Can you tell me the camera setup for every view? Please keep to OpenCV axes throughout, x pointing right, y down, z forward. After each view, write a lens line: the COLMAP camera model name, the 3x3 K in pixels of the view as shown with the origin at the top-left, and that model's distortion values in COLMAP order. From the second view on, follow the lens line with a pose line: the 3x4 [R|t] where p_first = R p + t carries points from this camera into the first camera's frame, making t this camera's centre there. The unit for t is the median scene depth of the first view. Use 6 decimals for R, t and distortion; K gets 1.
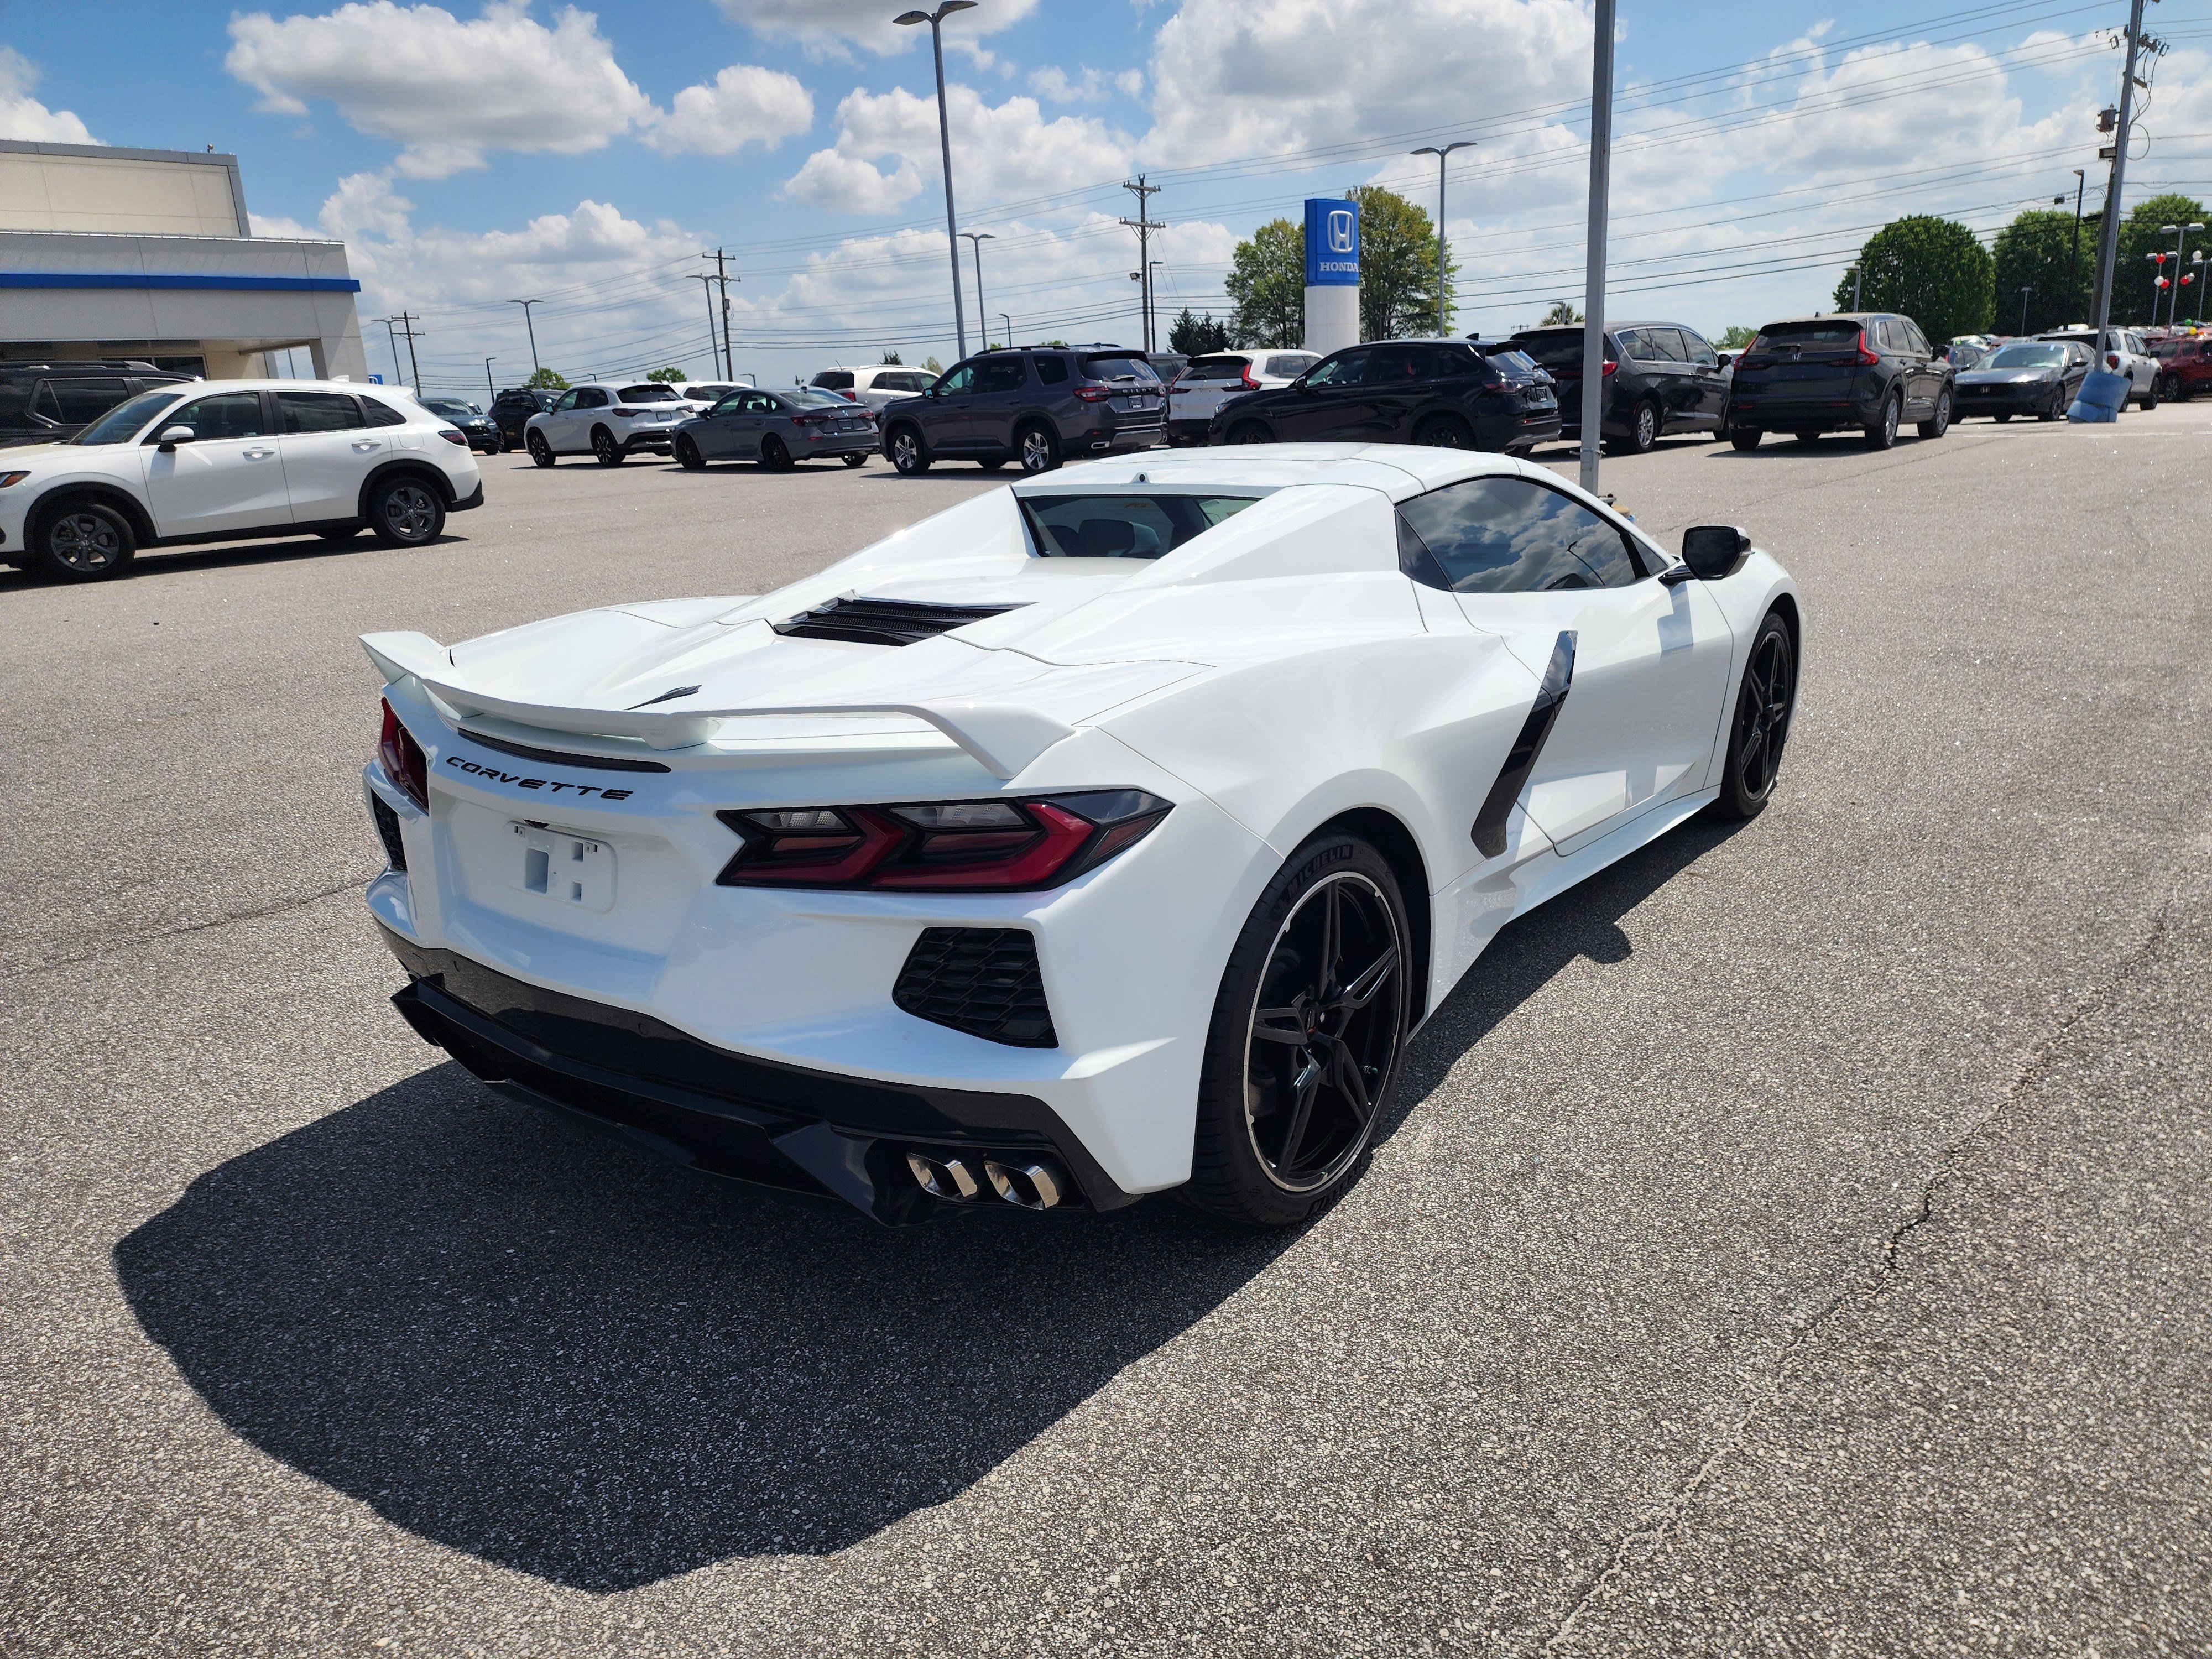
lens RADIAL K [[1495.3, 0, 1126.5], [0, 1495.3, 819.5], [0, 0, 1]] dist [0.068668, -0.062361]
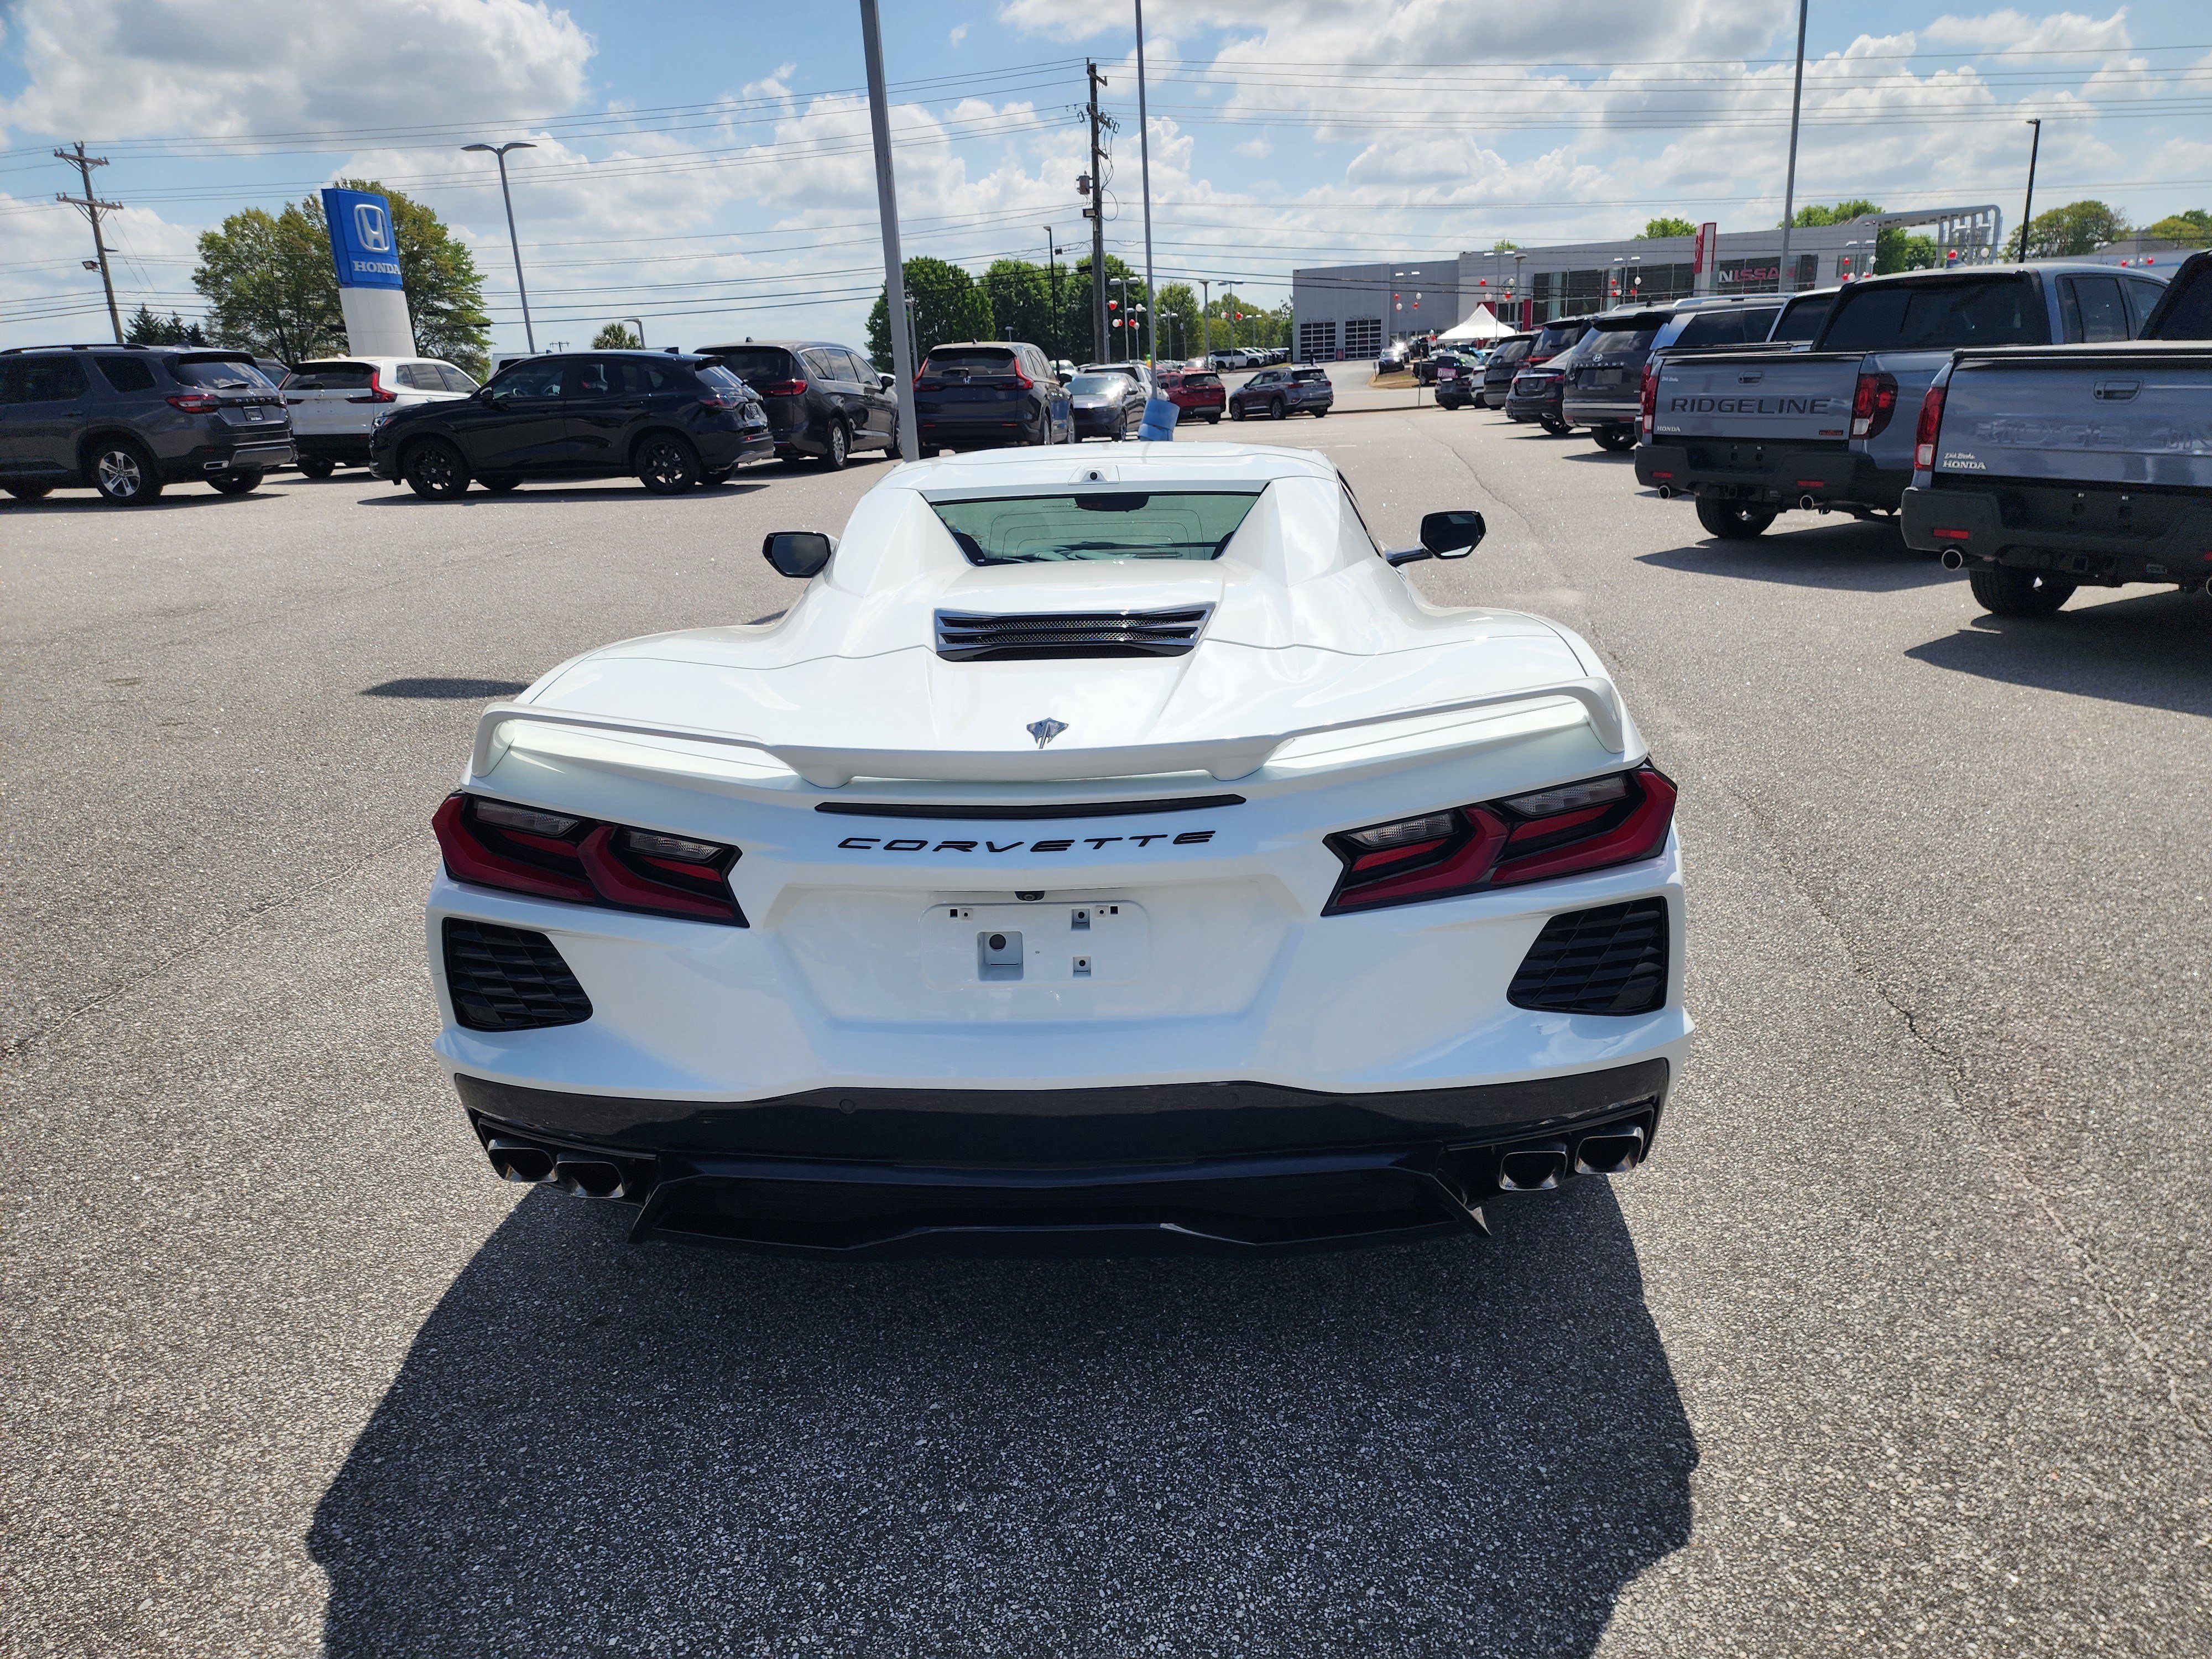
lens RADIAL K [[1495.3, 0, 1148.4], [0, 1495.3, 855.0], [0, 0, 1]] dist [0.068668, -0.062361]
pose [[0.823100, -0.157603, 0.545589, -0.482481], [0.152951, 0.986741, 0.054288, -0.033282], [-0.546911, 0.038764, 0.836293, 0.172410]]
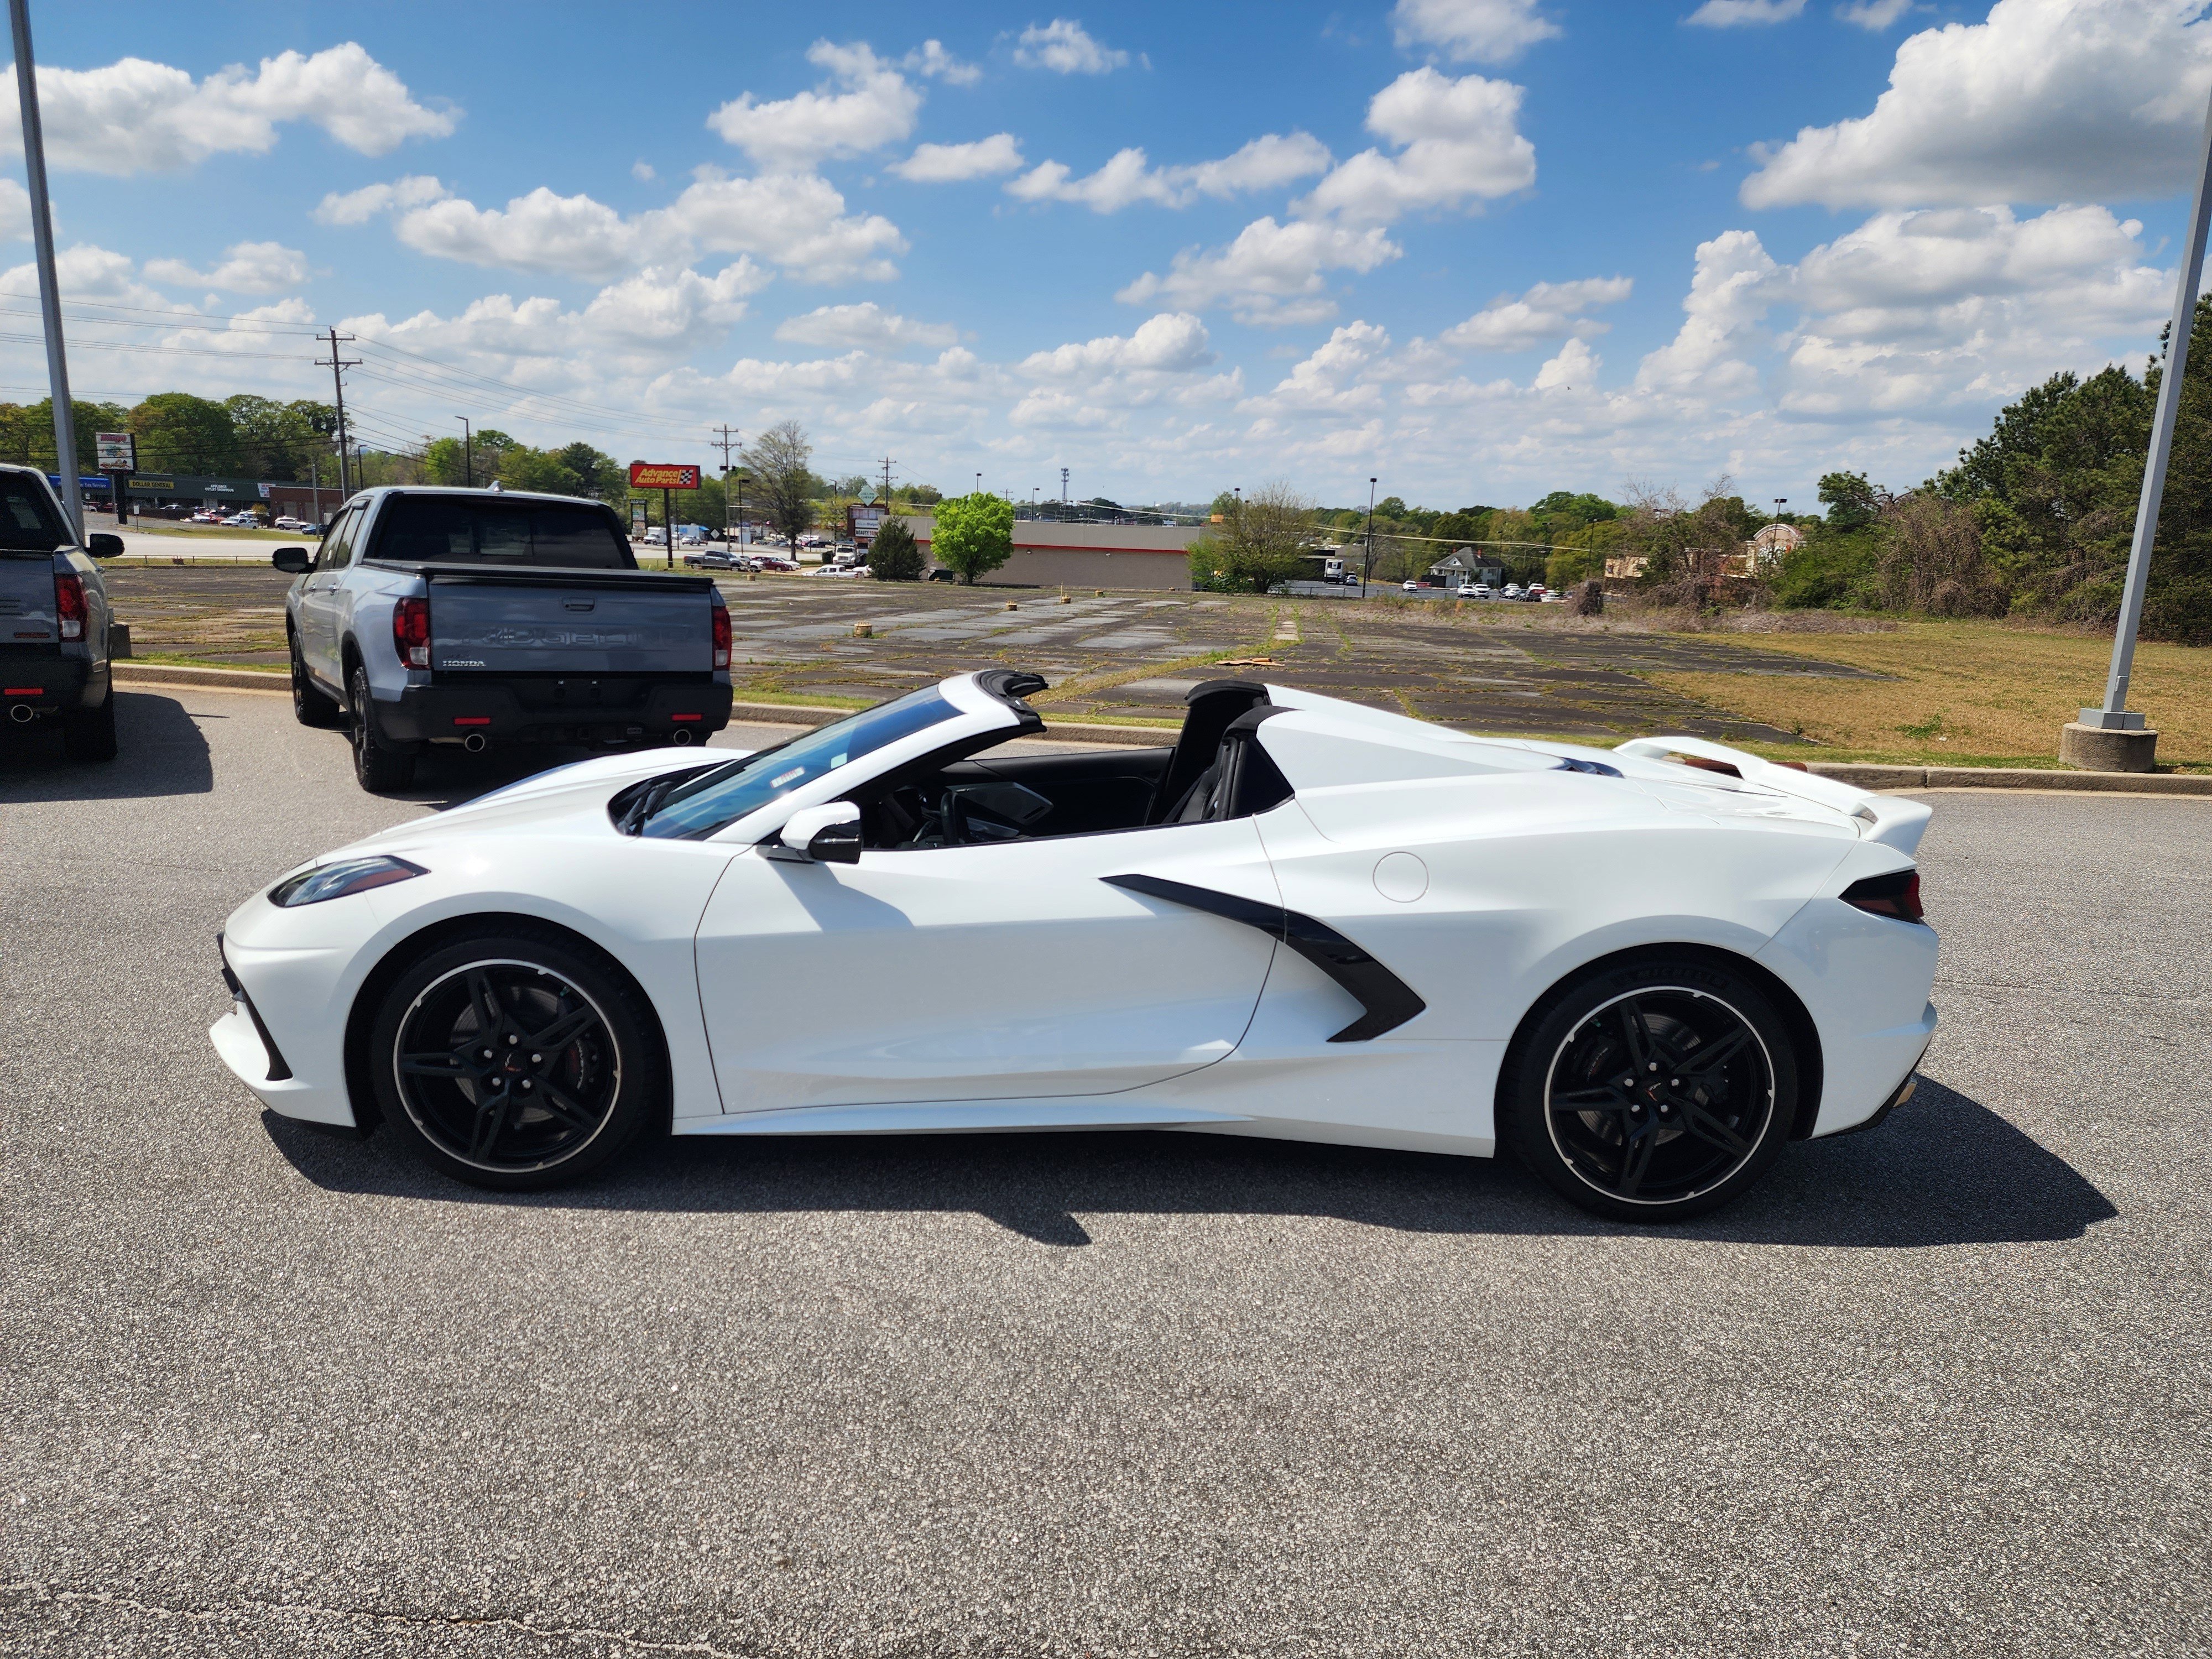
lens RADIAL K [[1495.3, 0, 1081.0], [0, 1495.3, 833.7], [0, 0, 1]] dist [0.068668, -0.062361]
pose [[-0.621771, -0.123136, 0.773459, -0.804114], [0.206146, 0.927010, 0.313299, -0.494972], [-0.755582, 0.354245, -0.551004, 1.691029]]
